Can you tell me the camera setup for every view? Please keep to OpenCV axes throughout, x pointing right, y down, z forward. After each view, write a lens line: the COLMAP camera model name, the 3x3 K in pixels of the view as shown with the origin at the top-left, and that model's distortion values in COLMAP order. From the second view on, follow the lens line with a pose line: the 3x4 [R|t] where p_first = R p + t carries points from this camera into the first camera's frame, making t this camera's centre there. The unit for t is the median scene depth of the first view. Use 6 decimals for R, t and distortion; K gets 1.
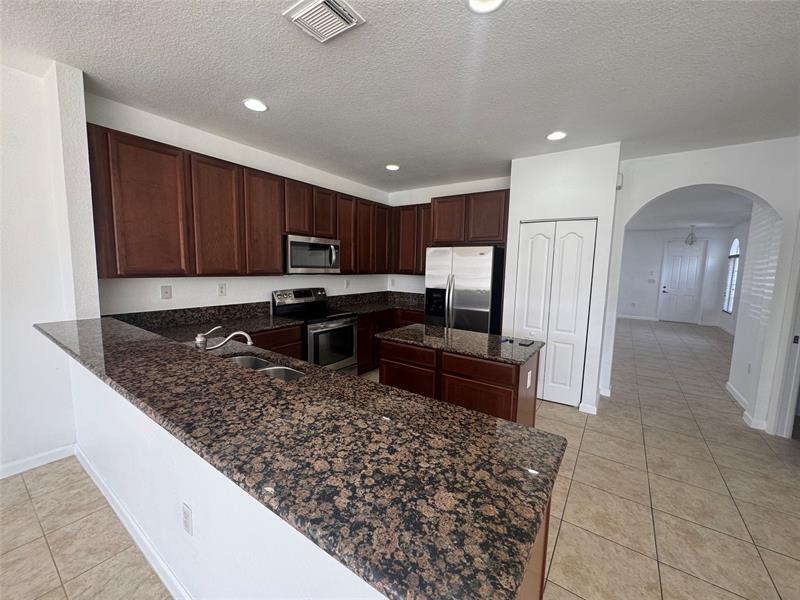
lens RADIAL K [[318.6, 0, 400.6], [0, 318.6, 300.6], [0, 0, 1]] dist [-0.002002, -0.000345]
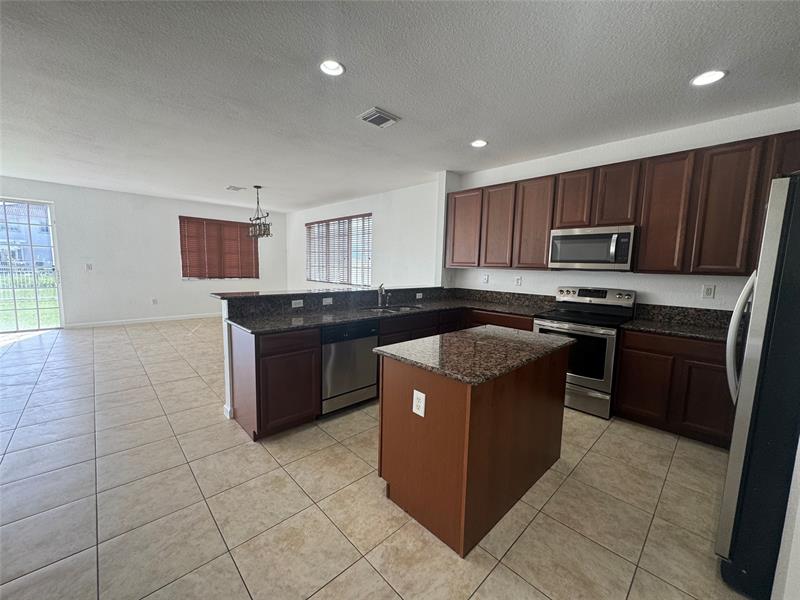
lens RADIAL K [[318.6, 0, 400.4], [0, 318.6, 300.1], [0, 0, 1]] dist [-0.002002, -0.000345]
pose [[-0.190914, 0.079960, -0.978345, 1.125587], [-0.137009, 0.984750, 0.107220, -0.042246], [0.971998, 0.154512, -0.177048, 1.108075]]
